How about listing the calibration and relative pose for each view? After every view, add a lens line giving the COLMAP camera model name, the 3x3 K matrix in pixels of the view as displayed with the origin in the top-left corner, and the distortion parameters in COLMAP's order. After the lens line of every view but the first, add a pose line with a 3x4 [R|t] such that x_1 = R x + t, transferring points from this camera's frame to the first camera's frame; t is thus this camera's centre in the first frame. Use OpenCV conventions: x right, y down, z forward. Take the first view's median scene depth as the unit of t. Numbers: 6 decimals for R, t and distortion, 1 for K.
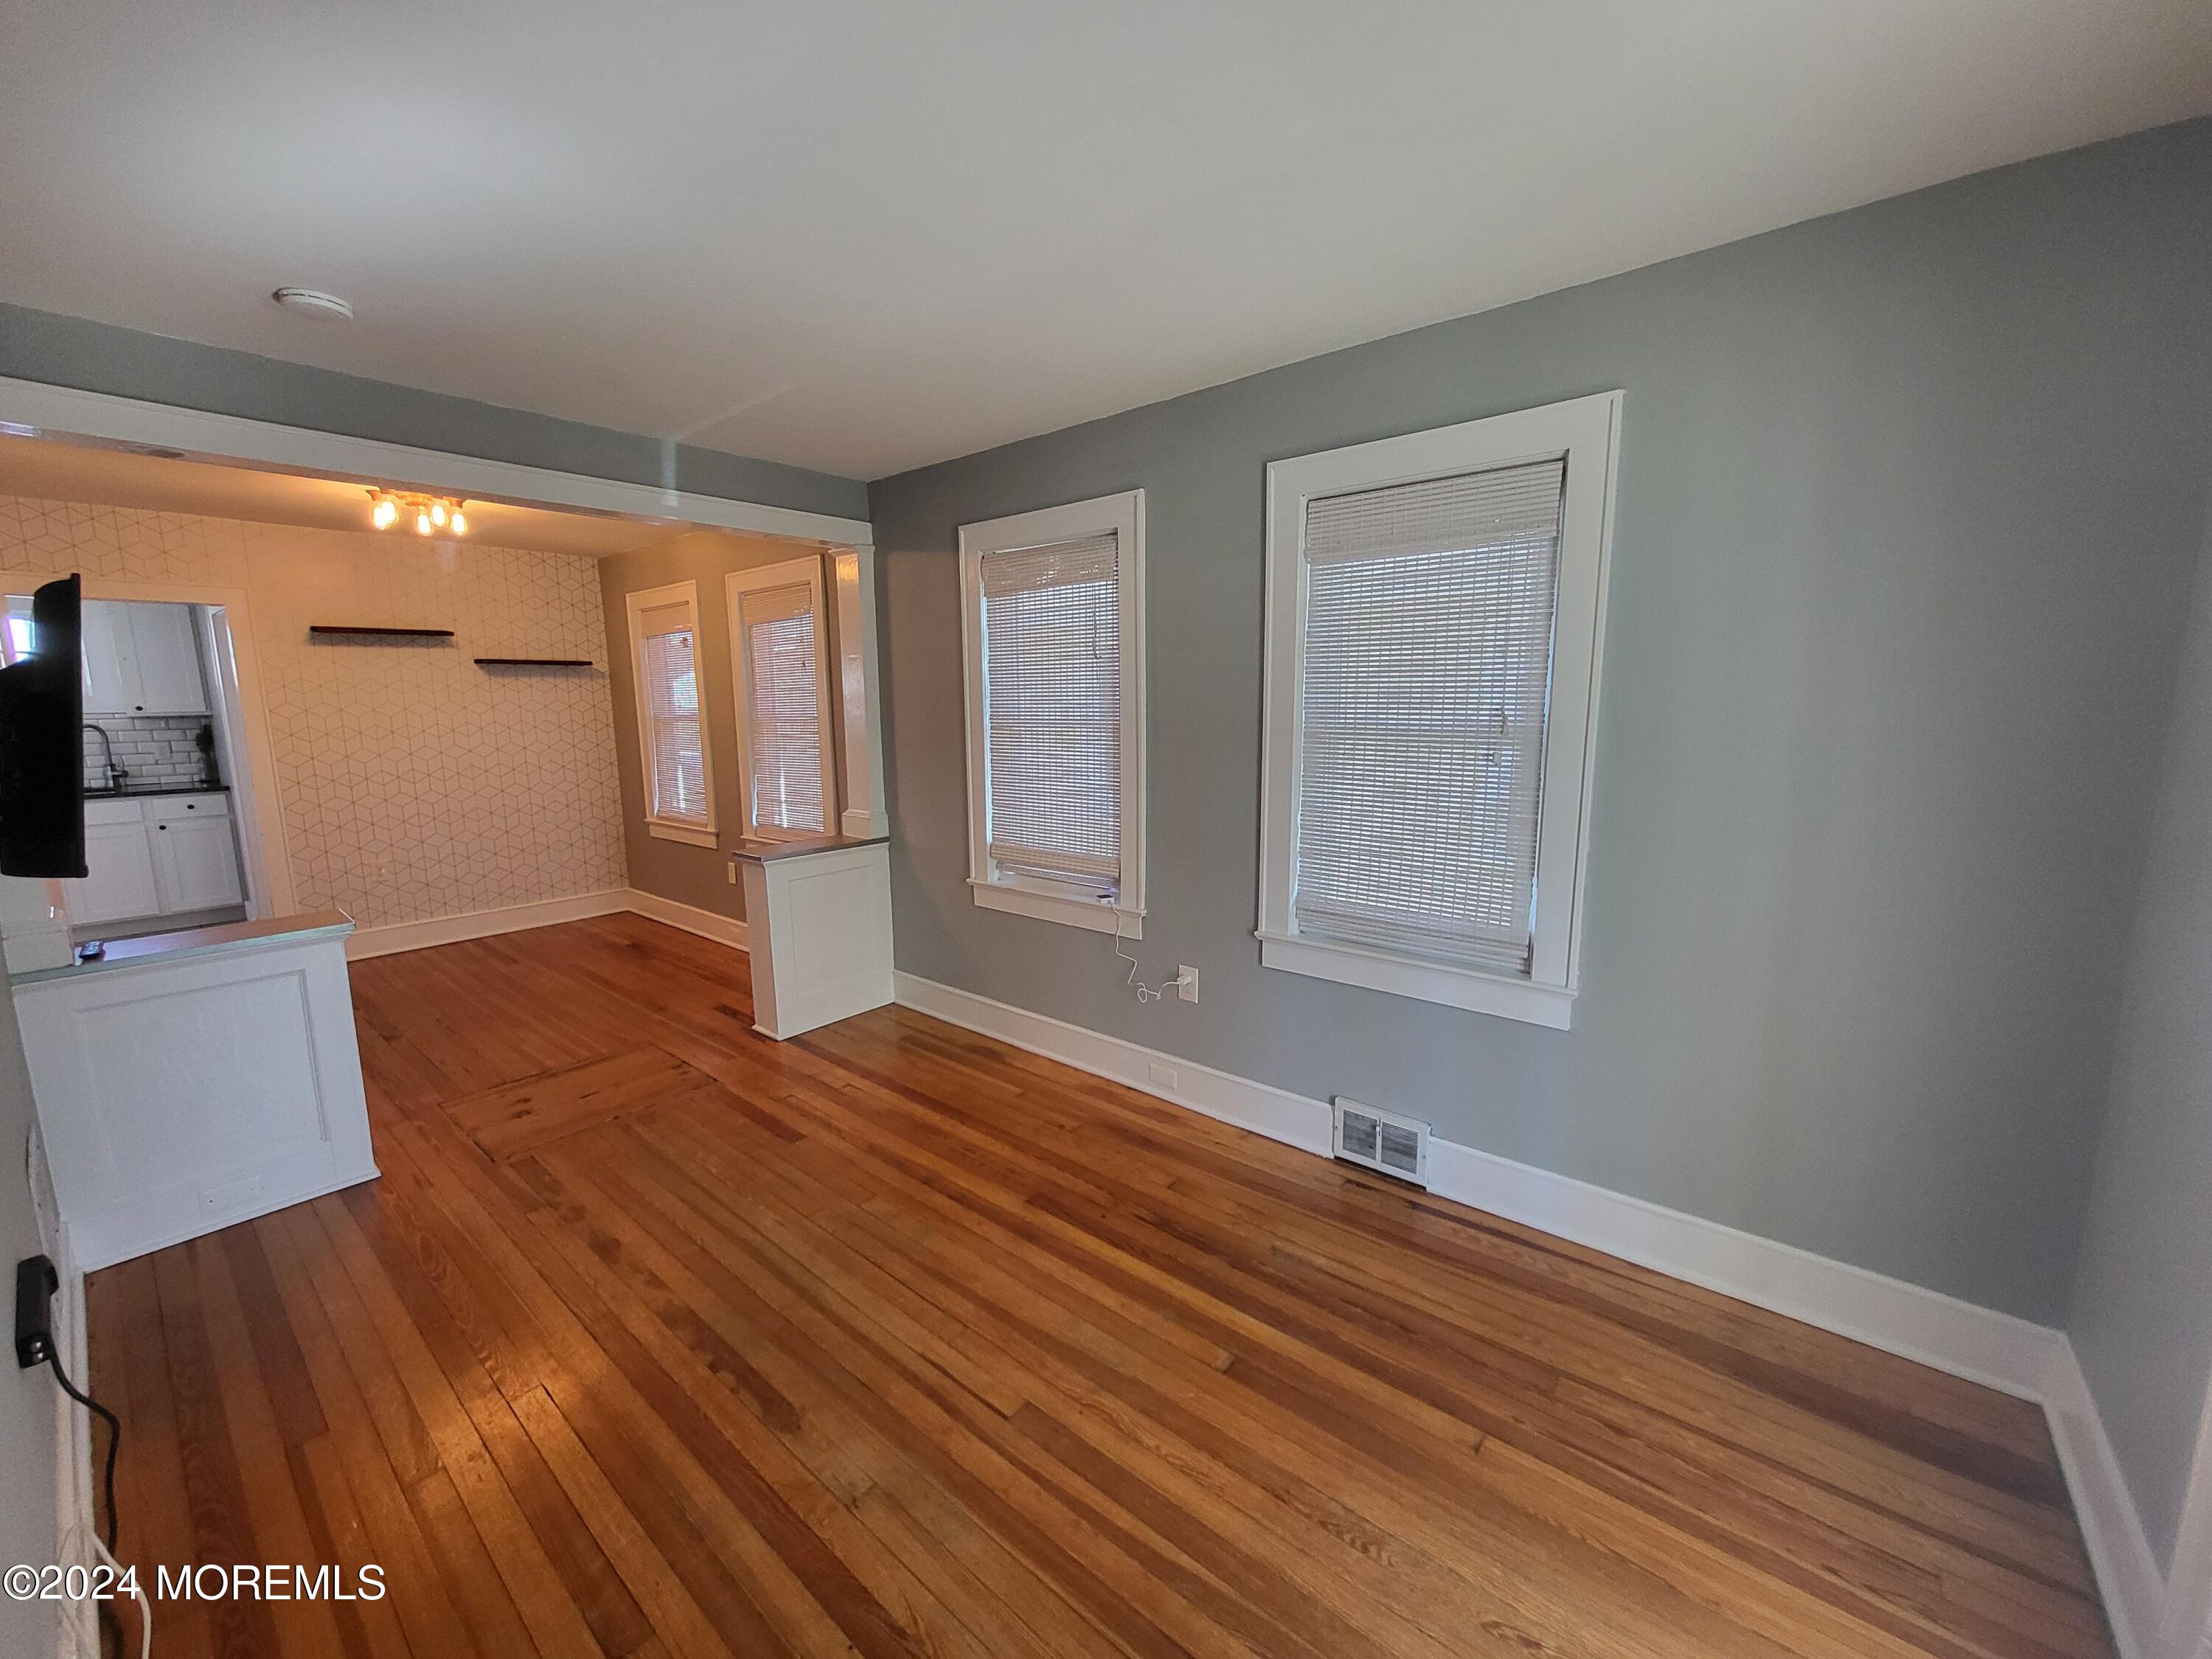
lens RADIAL K [[868.5, 0, 1096.4], [0, 868.5, 827.2], [0, 0, 1]] dist [-0.001394, 0.001474]
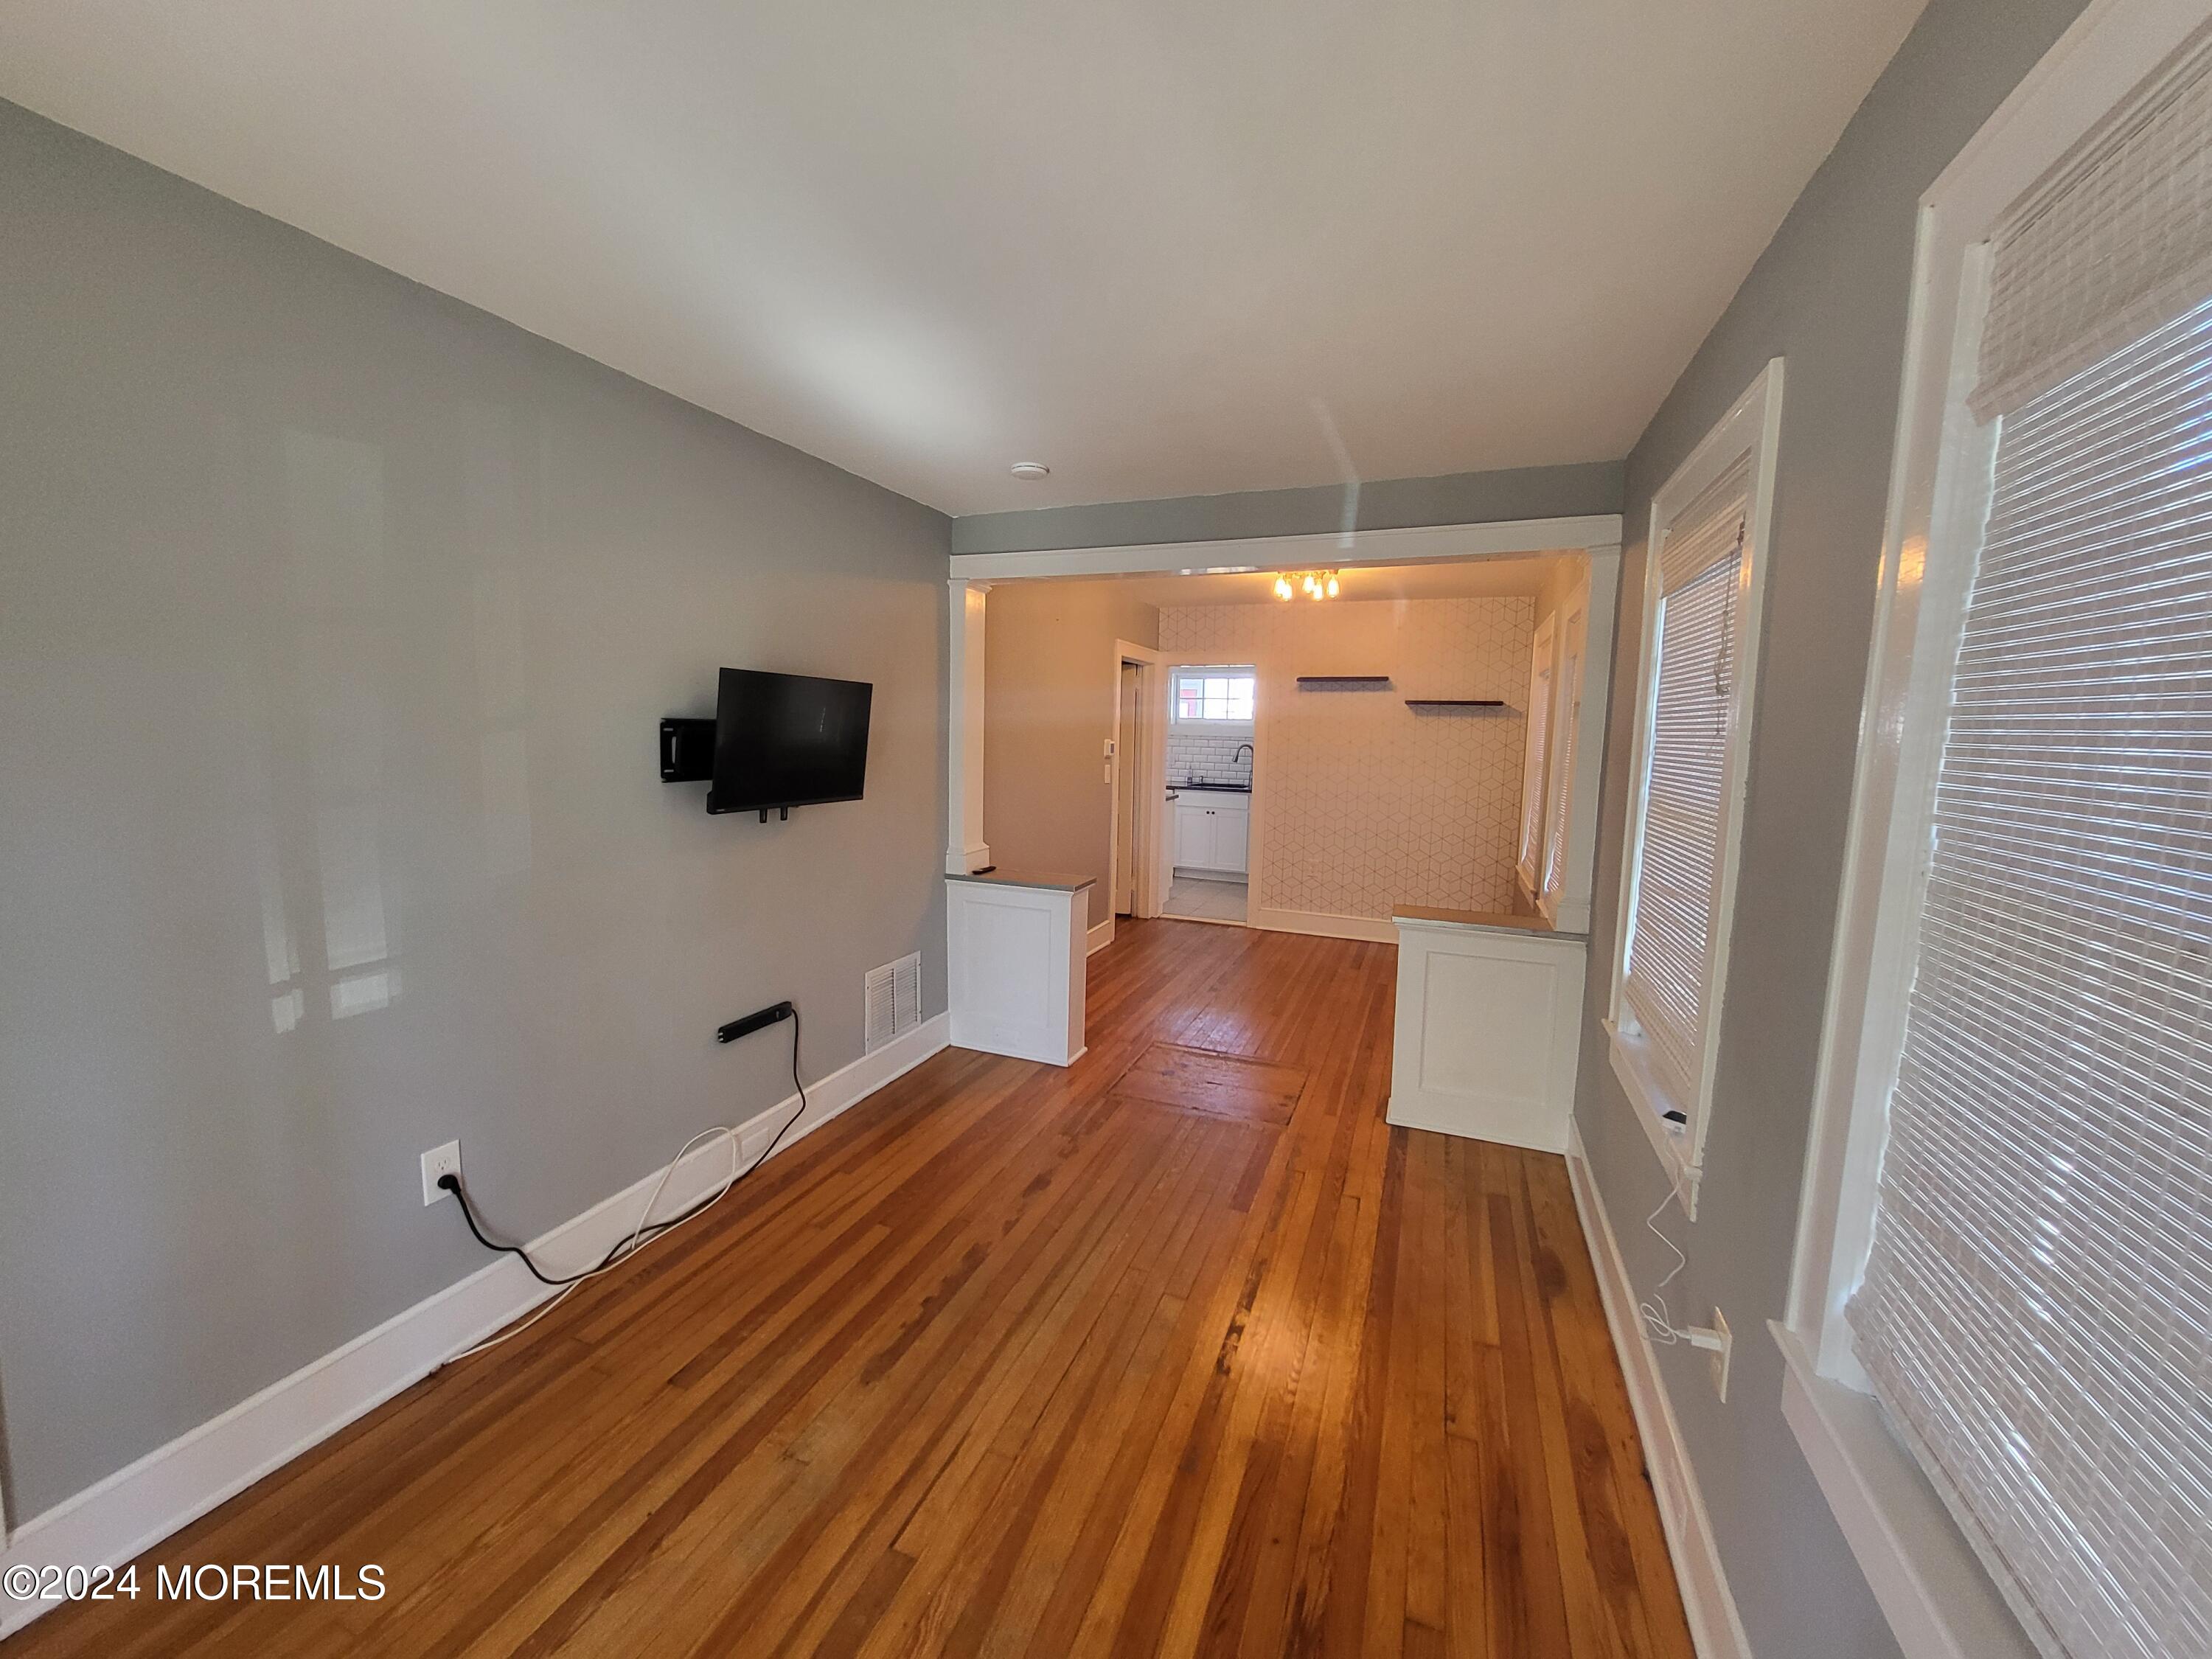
lens RADIAL K [[868.5, 0, 1106.9], [0, 868.5, 823.8], [0, 0, 1]] dist [-0.001394, 0.001474]
pose [[0.314318, 0.126143, -0.940900, 0.476545], [-0.169386, 0.982680, 0.075159, -0.104174], [0.934084, 0.135752, 0.330240, 0.540317]]
